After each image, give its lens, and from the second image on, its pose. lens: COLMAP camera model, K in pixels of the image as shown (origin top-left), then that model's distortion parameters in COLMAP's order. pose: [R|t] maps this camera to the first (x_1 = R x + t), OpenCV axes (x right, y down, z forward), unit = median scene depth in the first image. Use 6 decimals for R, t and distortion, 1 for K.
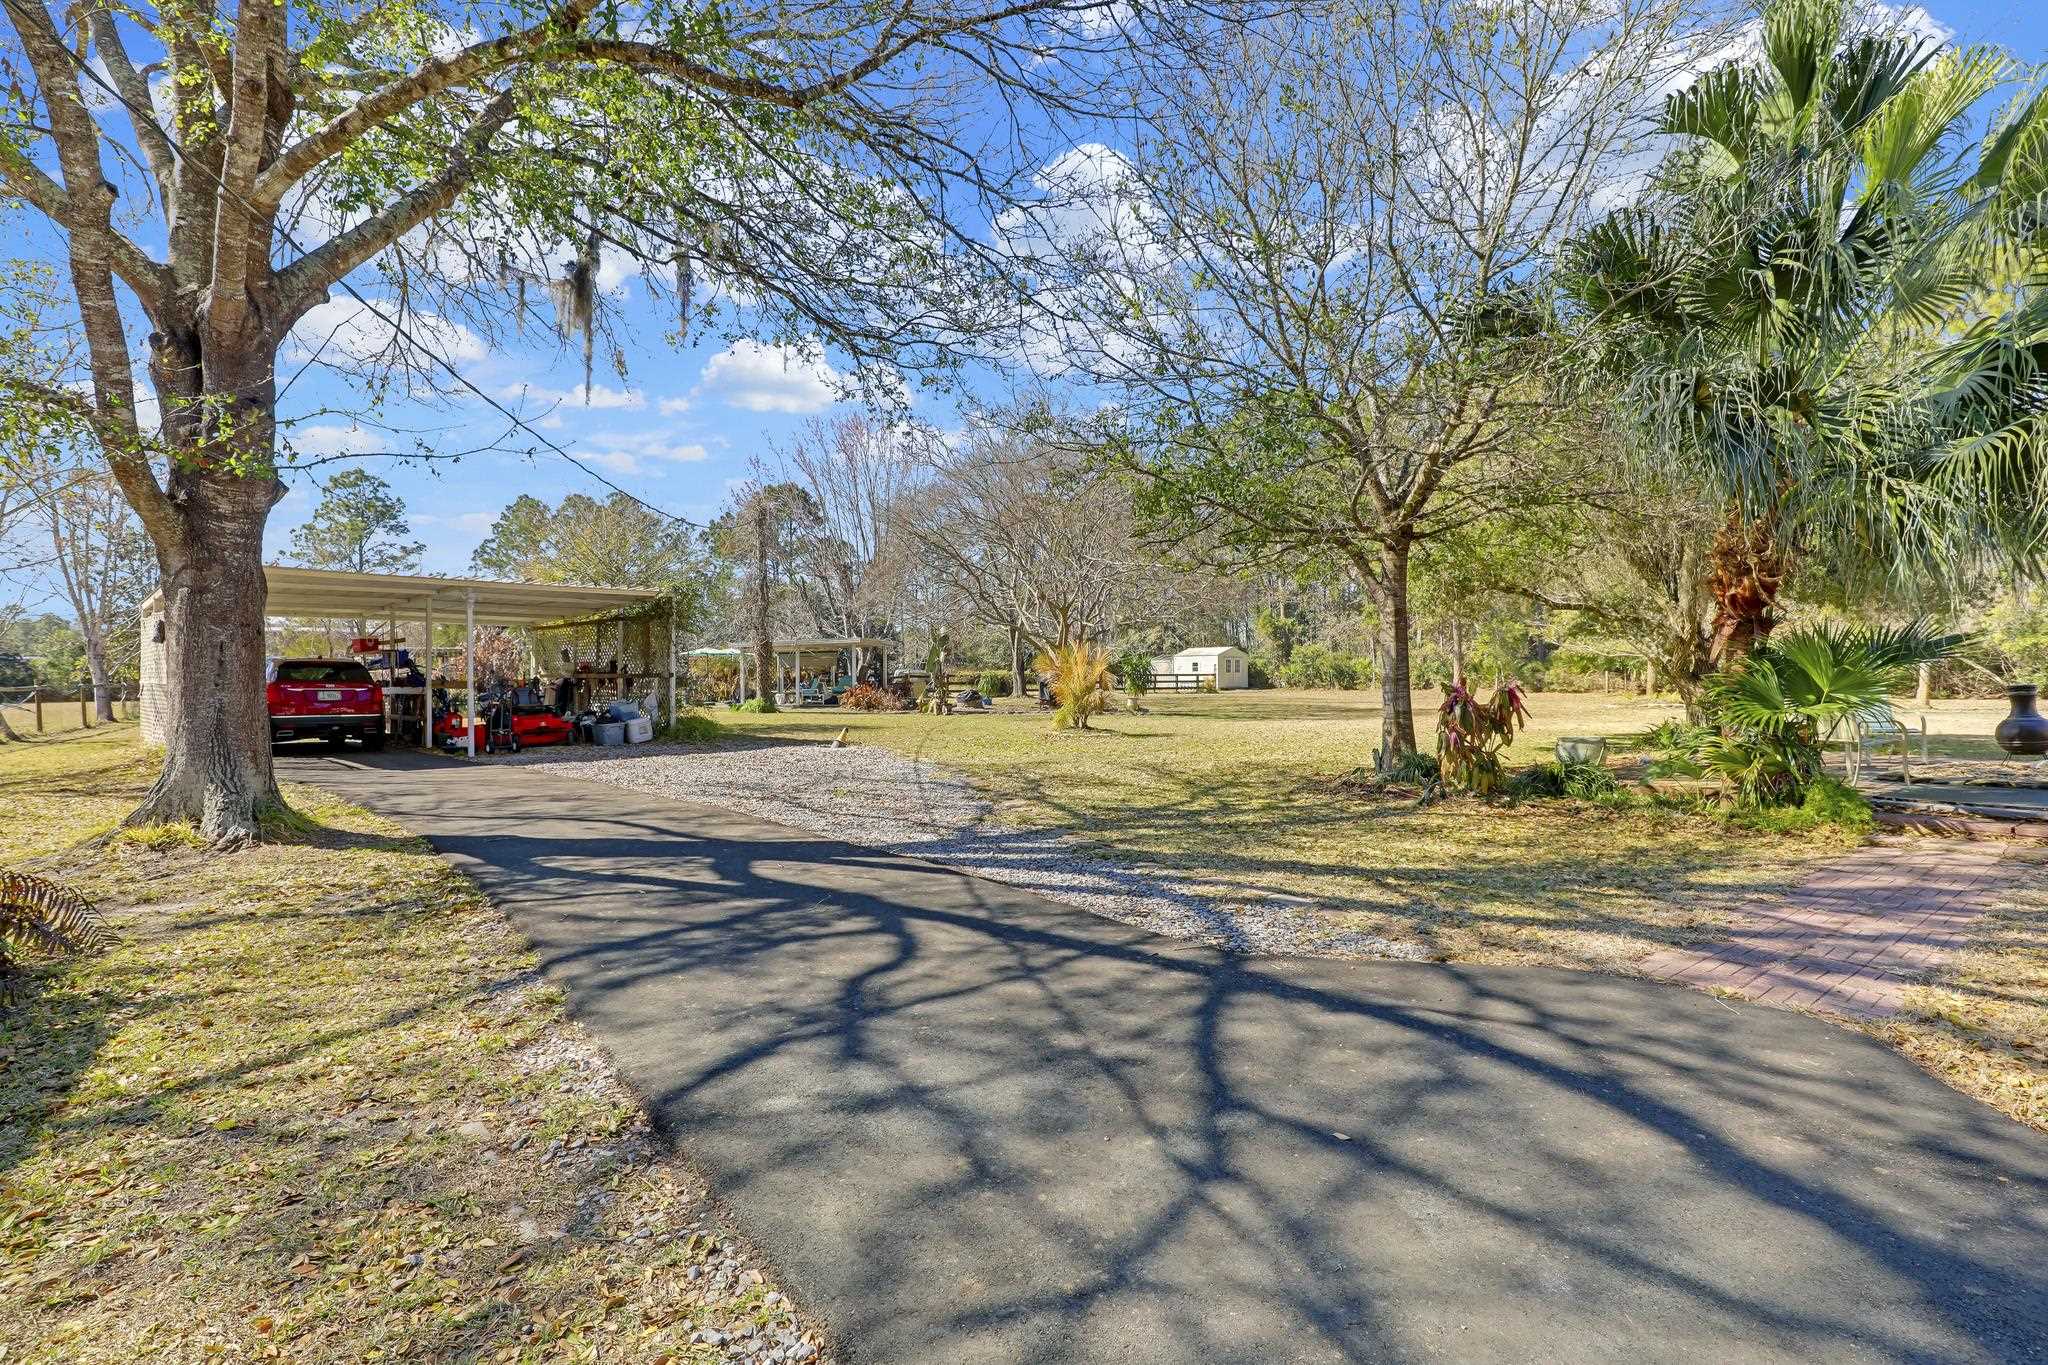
lens RADIAL K [[936.8, 0, 1017.6], [0, 936.8, 681.7], [0, 0, 1]] dist [-0.035572, 0.009759]
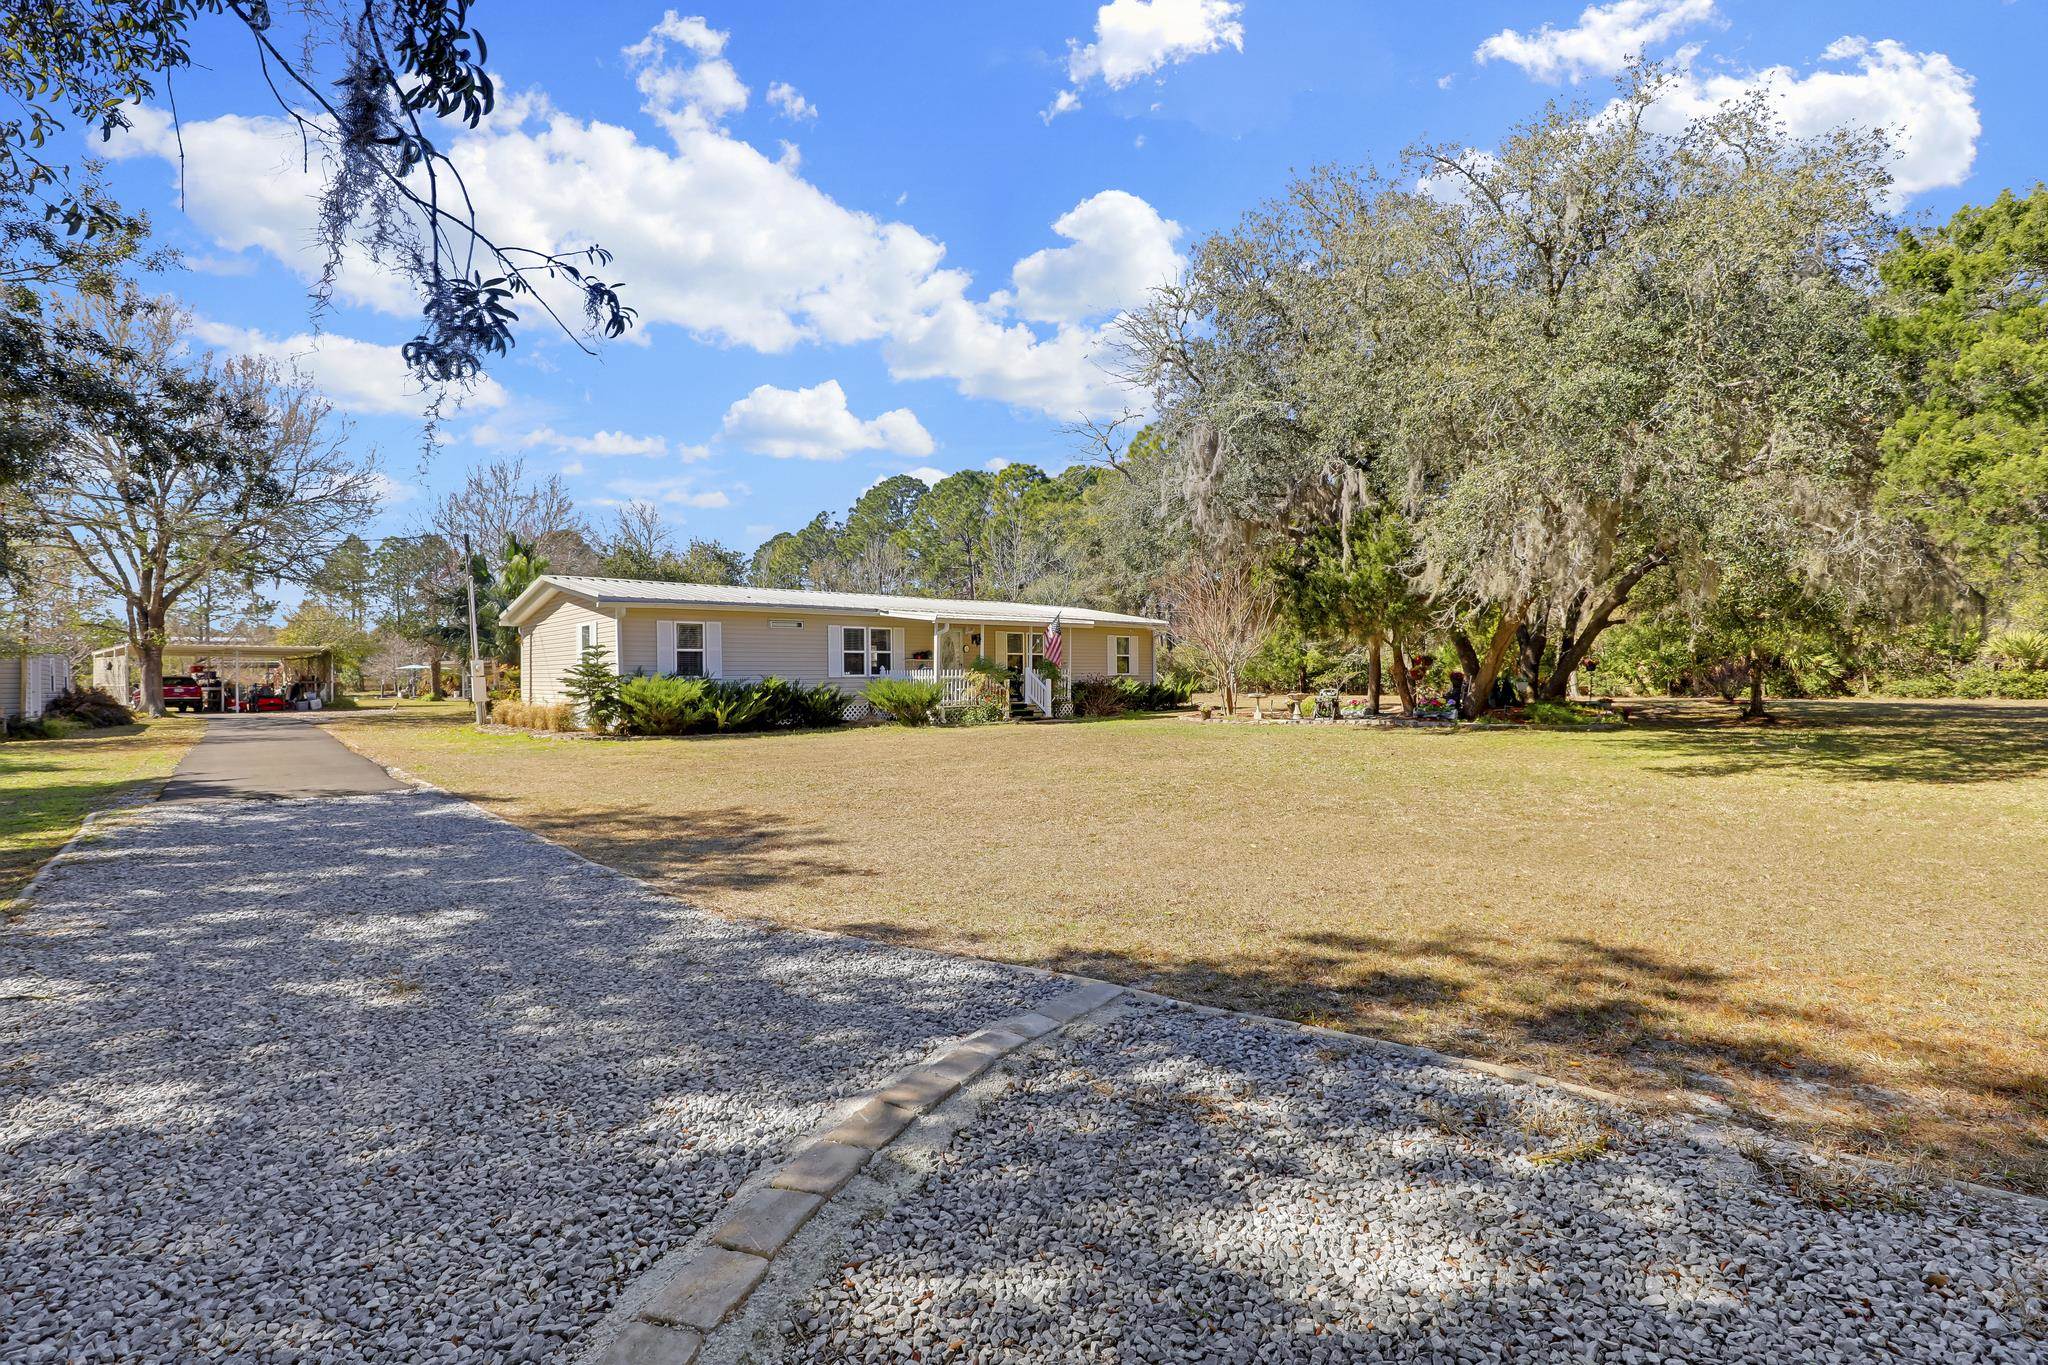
lens RADIAL K [[936.8, 0, 1017.6], [0, 936.8, 681.7], [0, 0, 1]] dist [-0.035572, 0.009759]
pose [[0.995119, -0.003066, 0.098633, 1.330726], [0.002847, 0.999993, 0.002366, -0.008521], [-0.098640, -0.002074, 0.995121, -1.773492]]
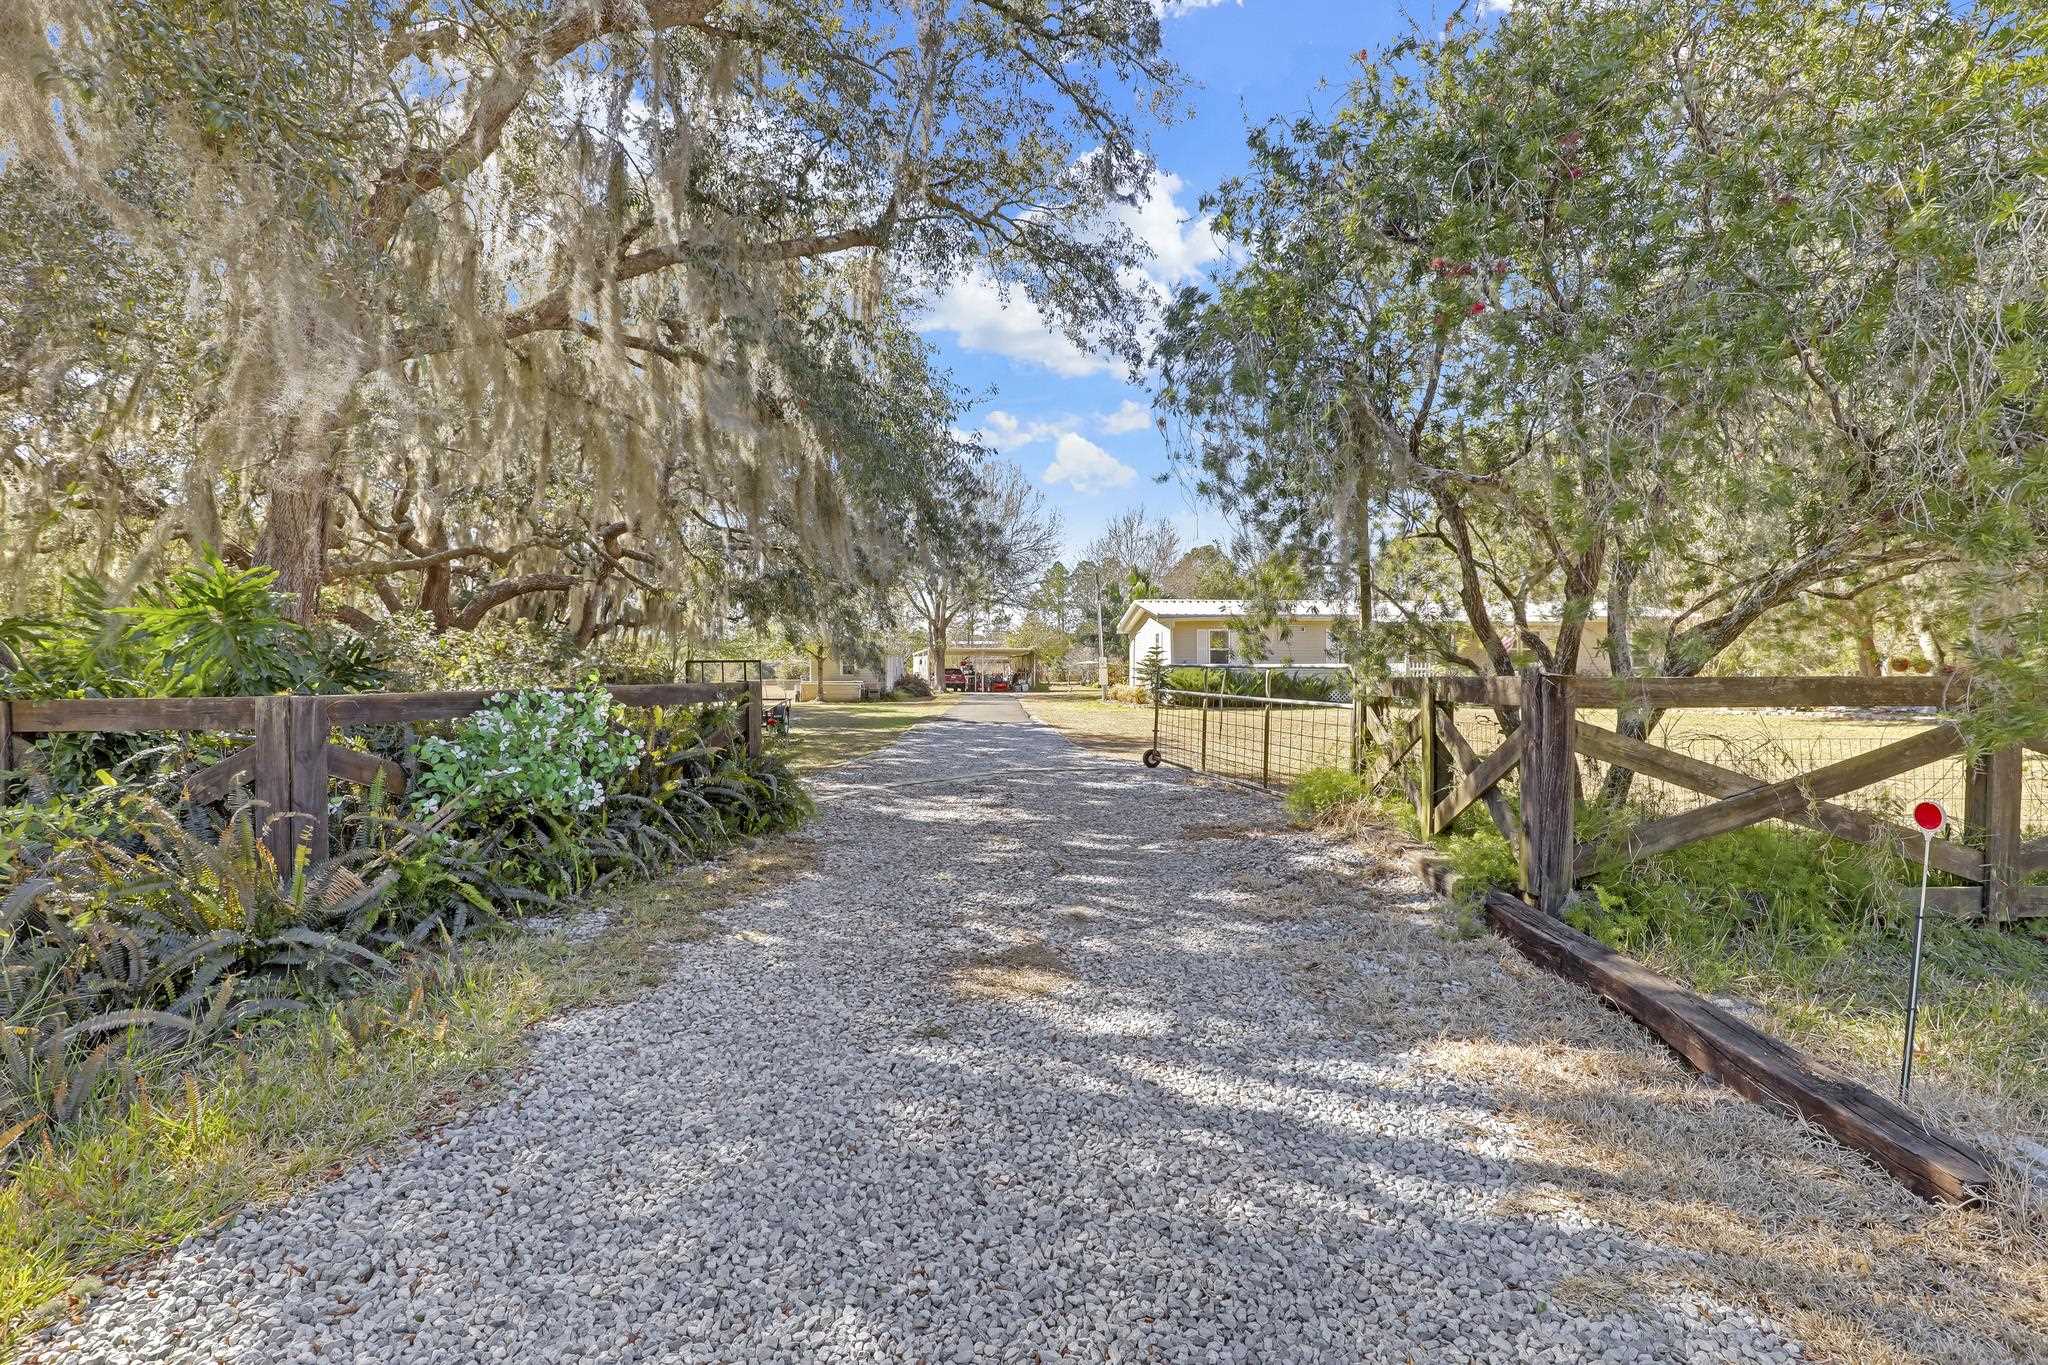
lens RADIAL K [[936.8, 0, 1017.6], [0, 936.8, 681.7], [0, 0, 1]] dist [-0.035572, 0.009759]
pose [[0.836728, 0.007213, -0.547571, 1.707843], [-0.003543, 0.999964, 0.007758, 0.001216], [0.547607, -0.004551, 0.836724, -2.242972]]
